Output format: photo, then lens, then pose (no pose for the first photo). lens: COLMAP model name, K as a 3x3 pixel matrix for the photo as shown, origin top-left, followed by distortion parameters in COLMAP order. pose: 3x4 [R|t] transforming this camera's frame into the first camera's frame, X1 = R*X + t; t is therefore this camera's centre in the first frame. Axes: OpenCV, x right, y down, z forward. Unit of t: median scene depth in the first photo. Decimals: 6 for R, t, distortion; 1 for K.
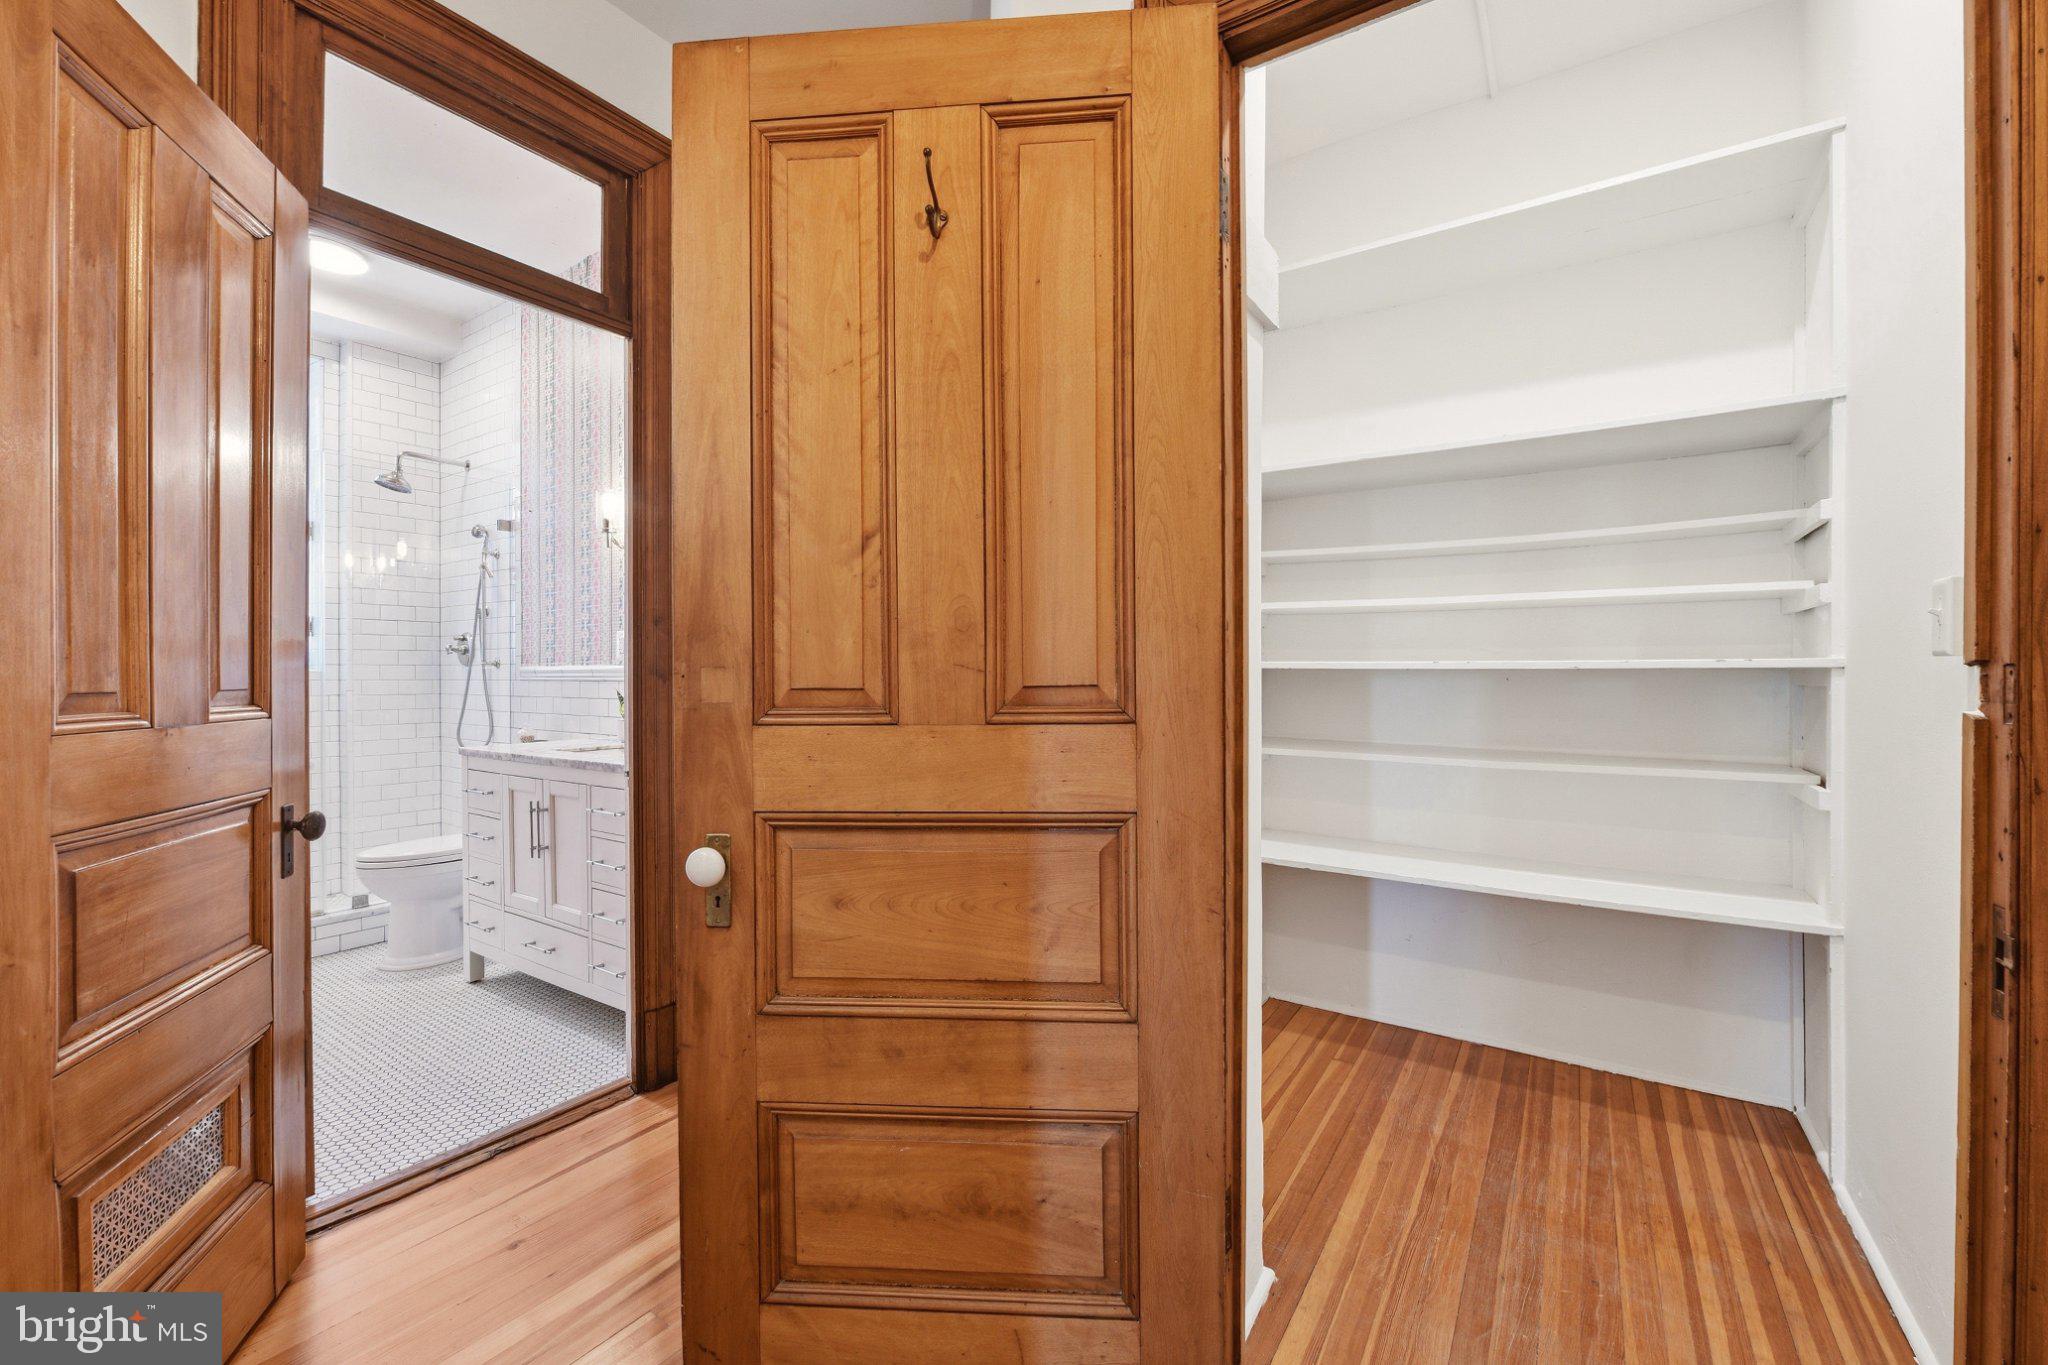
lens RADIAL K [[822.0, 0, 1039.9], [0, 822.0, 678.0], [0, 0, 1]] dist [-0.009496, -0.001378]
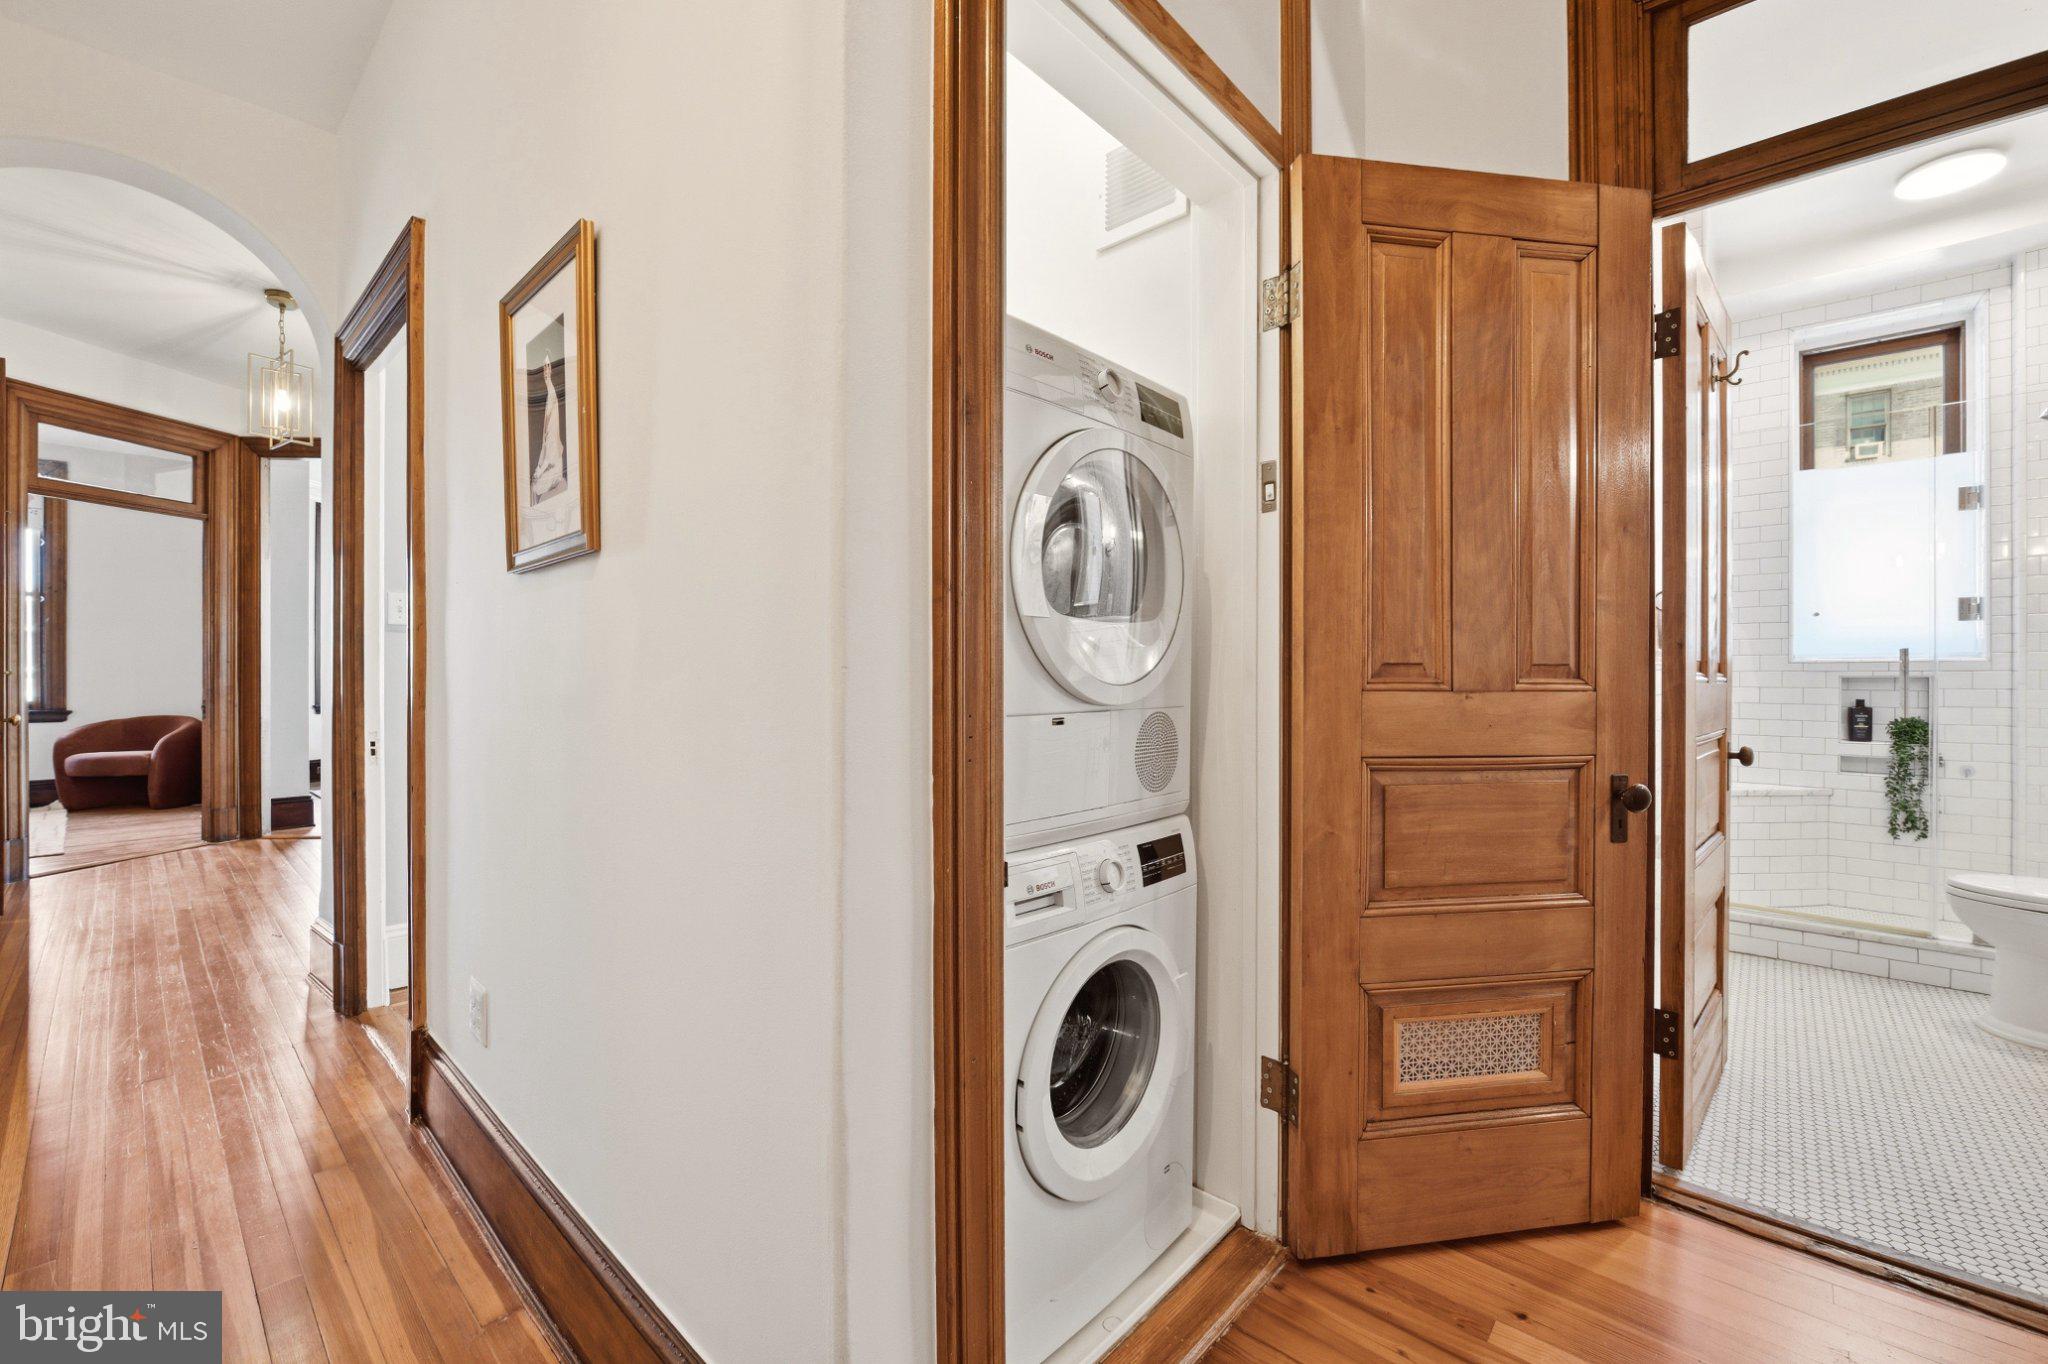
lens RADIAL K [[822.0, 0, 1039.9], [0, 822.0, 677.5], [0, 0, 1]] dist [-0.009496, -0.001378]
pose [[-0.140883, 0.006964, -0.990002, 0.195585], [-0.006566, 0.999947, 0.007968, 0.020160], [0.990005, 0.007623, -0.140830, 0.319061]]
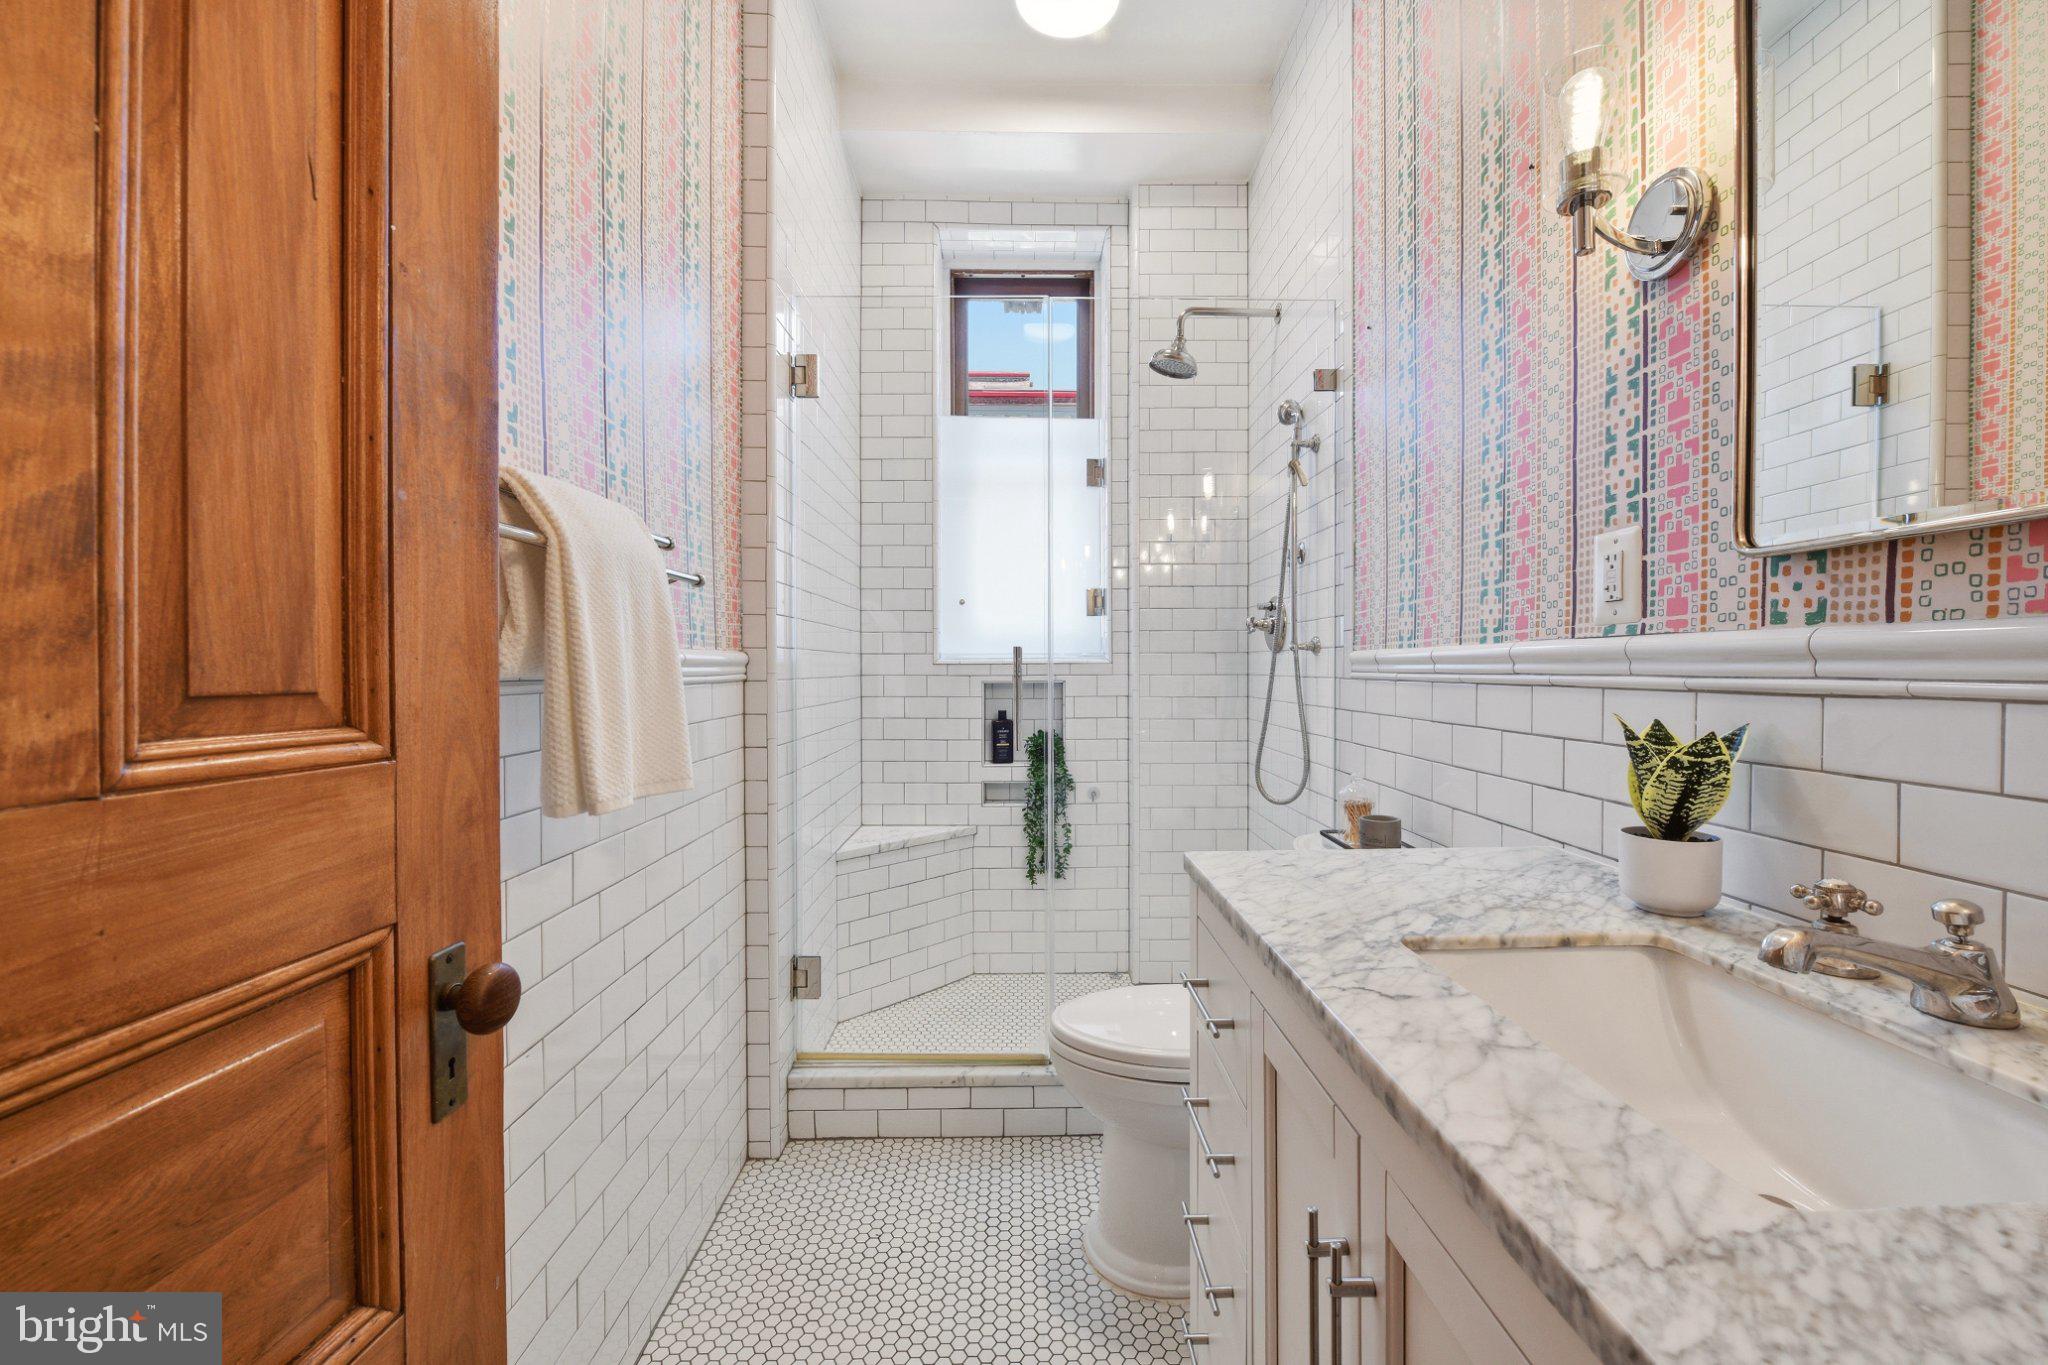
lens RADIAL K [[820.0, 0, 1039.9], [0, 820.0, 672.8], [0, 0, 1]] dist [-0.006692, -0.000415]
pose [[0.567199, 0.005896, -0.823560, -0.696696], [-0.004886, 0.999981, 0.003793, -0.003496], [0.823566, 0.001872, 0.567217, 1.179670]]
